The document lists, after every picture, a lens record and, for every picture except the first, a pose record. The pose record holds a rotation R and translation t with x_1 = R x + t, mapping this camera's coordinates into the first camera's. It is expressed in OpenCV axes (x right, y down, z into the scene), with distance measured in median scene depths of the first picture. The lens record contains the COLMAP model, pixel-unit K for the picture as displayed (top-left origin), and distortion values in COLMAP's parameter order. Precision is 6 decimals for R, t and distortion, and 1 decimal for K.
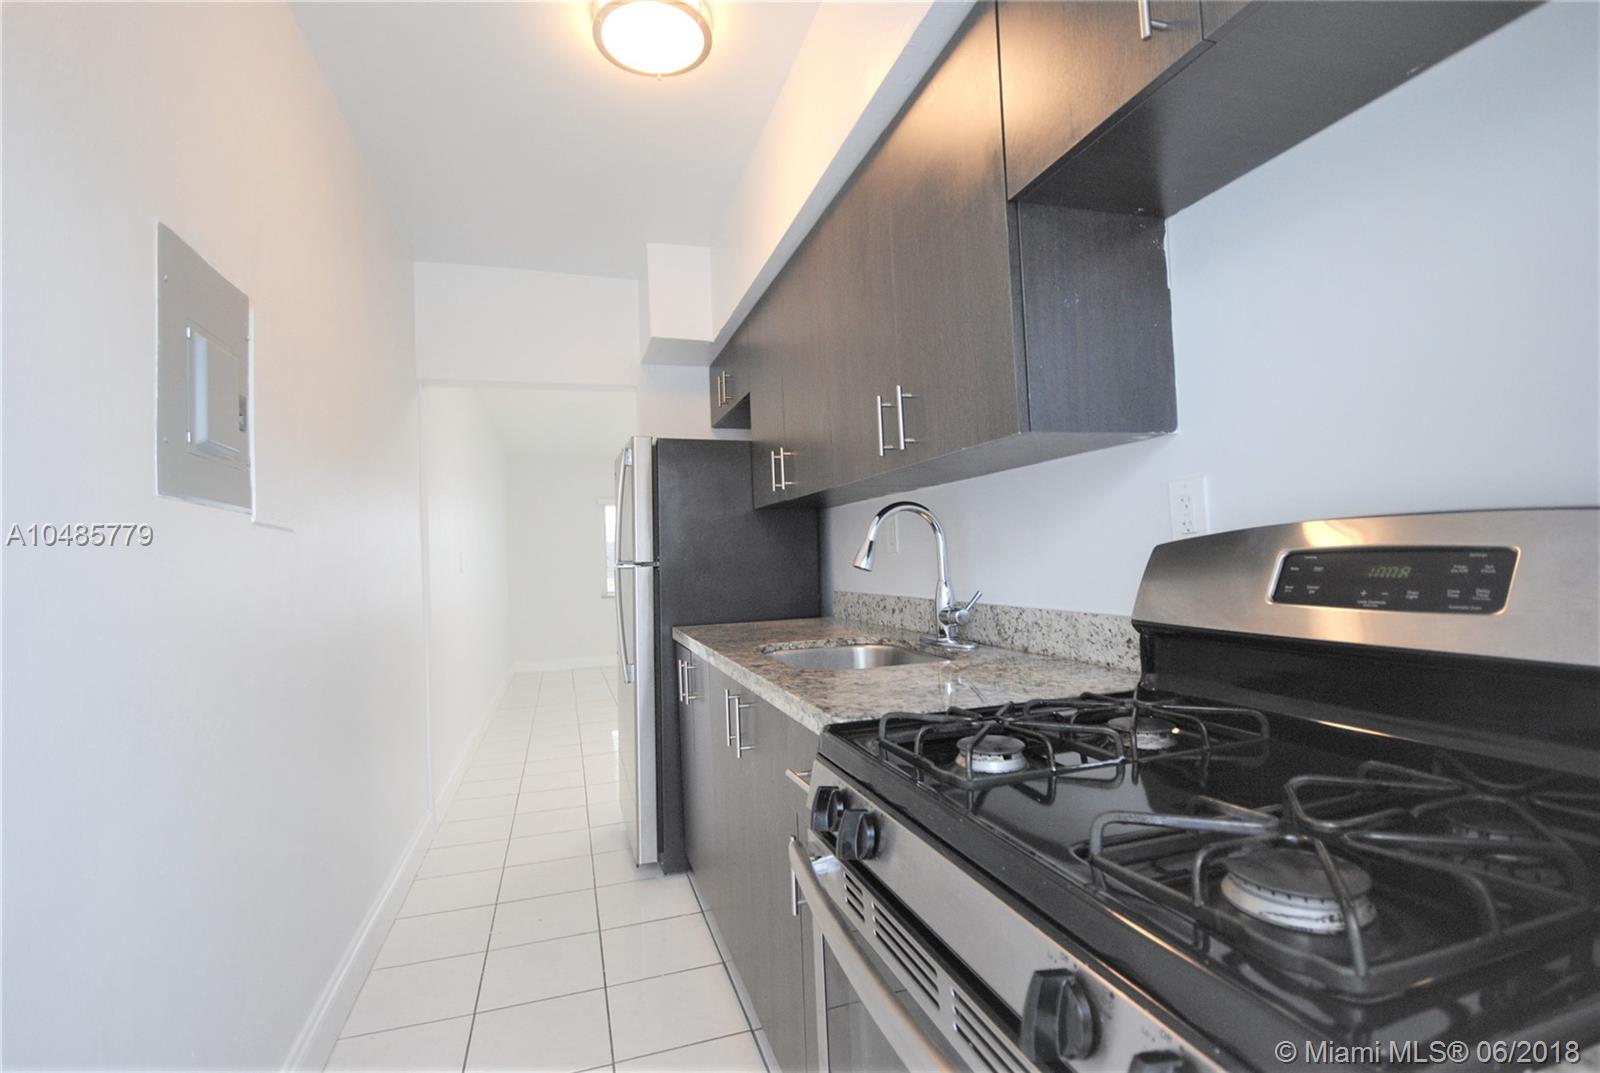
lens RADIAL K [[736.2, 0, 804.2], [0, 736.2, 536.7], [0, 0, 1]] dist [0.003422, -0.004429]
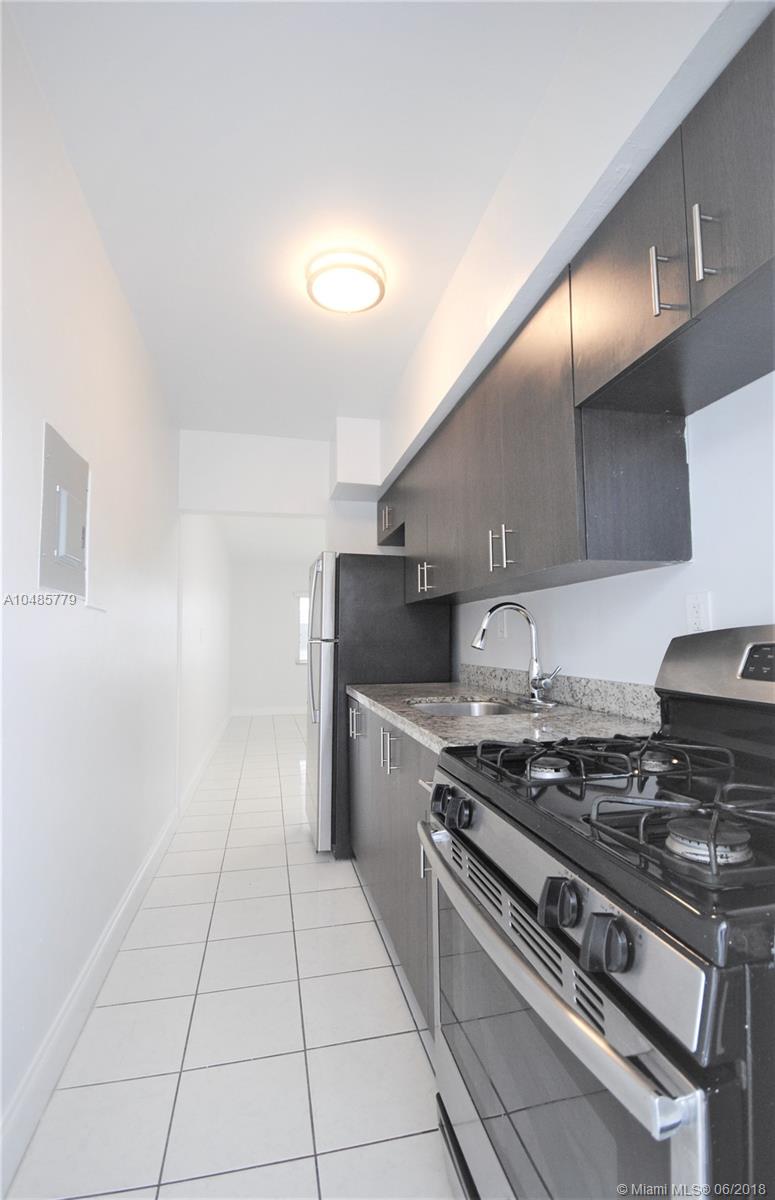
lens RADIAL K [[560.5, 0, 393.5], [0, 560.5, 600.8], [0, 0, 1]] dist [-0.018300, -0.000246]
pose [[0.995201, 0.023735, -0.094929, 0.018631], [-0.027432, 0.998908, -0.037828, -0.003663], [0.093927, 0.040250, 0.994765, -0.127103]]
